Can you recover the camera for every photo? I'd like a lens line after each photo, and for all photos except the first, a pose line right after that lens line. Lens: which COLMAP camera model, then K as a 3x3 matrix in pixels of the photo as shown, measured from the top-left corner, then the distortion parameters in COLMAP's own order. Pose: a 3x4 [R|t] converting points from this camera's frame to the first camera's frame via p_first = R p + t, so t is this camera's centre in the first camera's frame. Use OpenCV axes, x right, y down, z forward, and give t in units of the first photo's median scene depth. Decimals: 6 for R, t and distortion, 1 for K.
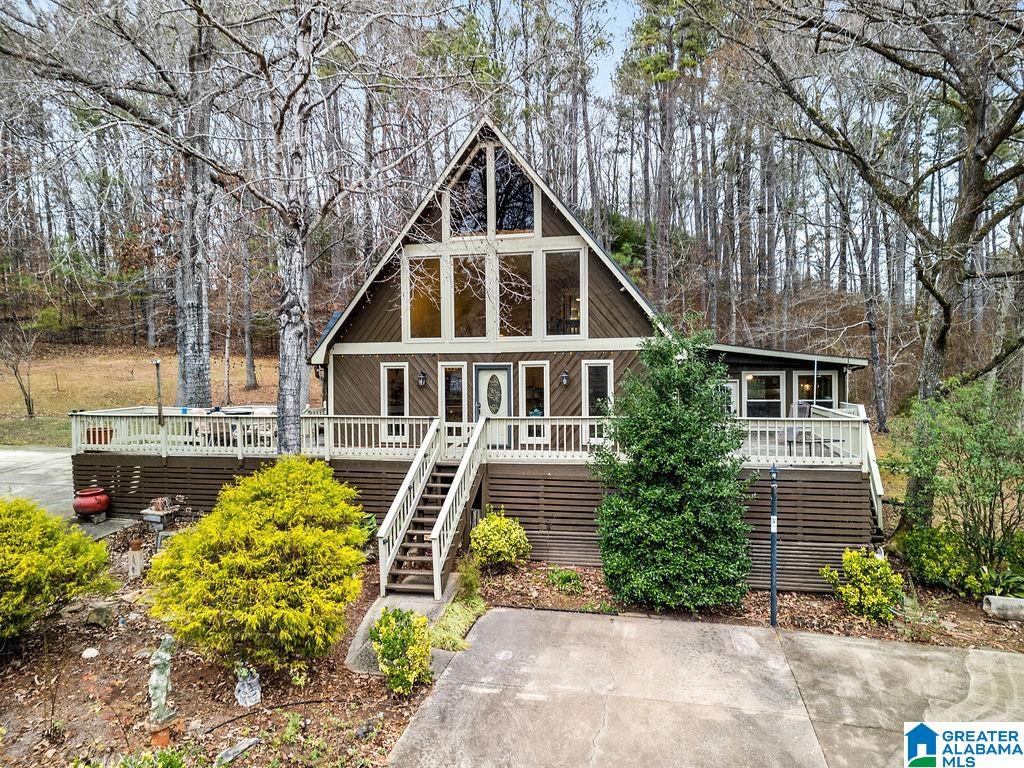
lens RADIAL K [[741.7, 0, 536.1], [0, 741.7, 385.6], [0, 0, 1]] dist [0.026583, -0.003311]
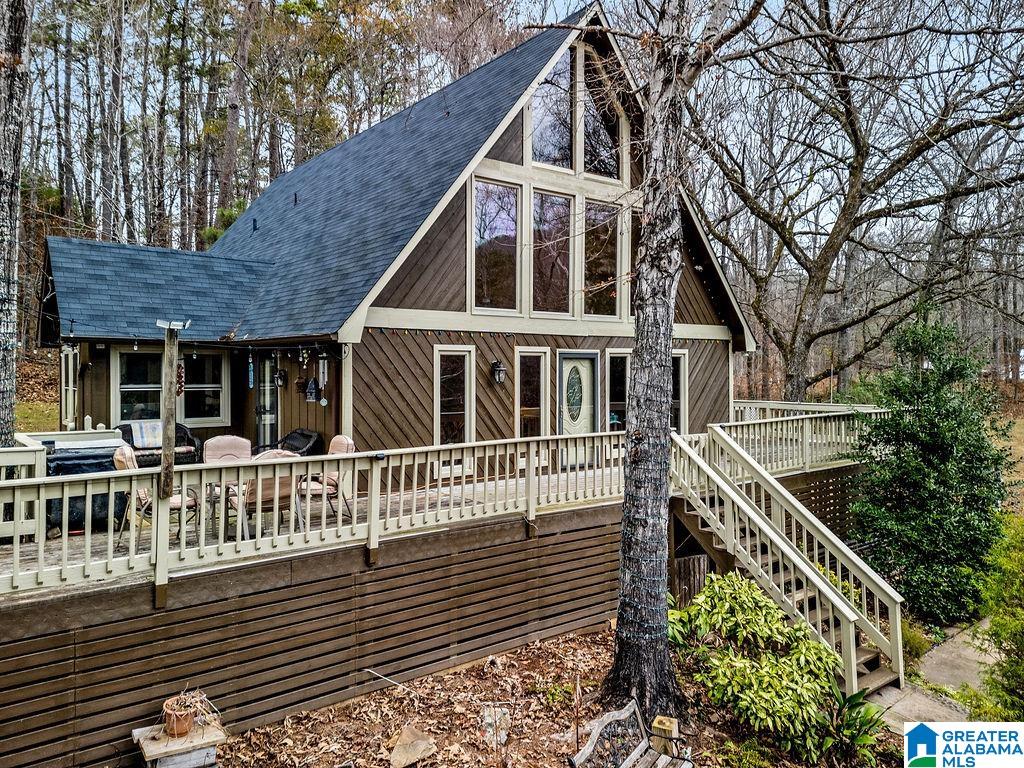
lens RADIAL K [[732.6, 0, 529.3], [0, 732.6, 353.1], [0, 0, 1]] dist [0.022899, -0.006406]
pose [[0.603562, 0.022065, 0.797011, -0.670496], [0.003347, 0.999538, -0.030206, -0.006065], [-0.797309, 0.020899, 0.603209, 0.625731]]
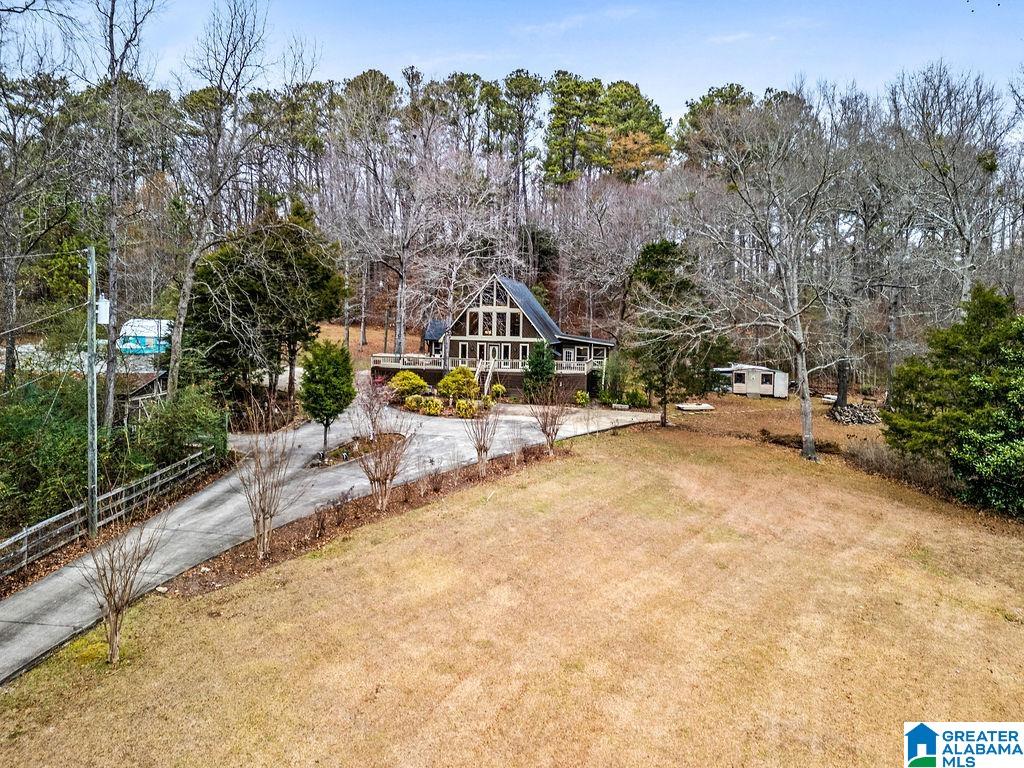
lens RADIAL K [[732.6, 0, 529.3], [0, 732.6, 353.1], [0, 0, 1]] dist [0.022899, -0.006406]
pose [[0.996713, 0.023740, 0.077457, -0.160386], [-0.025993, 0.999264, 0.028202, -0.088827], [-0.076731, -0.030123, 0.996597, -2.441658]]
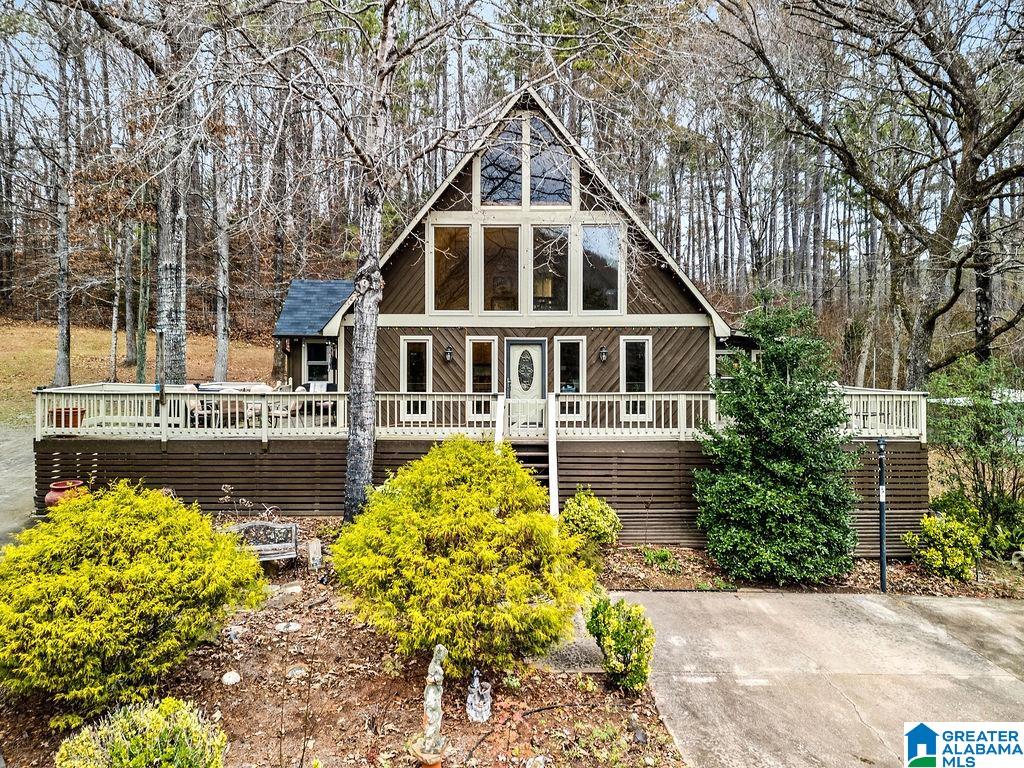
lens RADIAL K [[732.6, 0, 529.3], [0, 732.6, 353.1], [0, 0, 1]] dist [0.022899, -0.006406]
pose [[0.972348, 0.009005, 0.233362, -0.284075], [-0.005639, 0.999870, -0.015087, 0.004199], [-0.233467, 0.013354, 0.972273, 0.073664]]
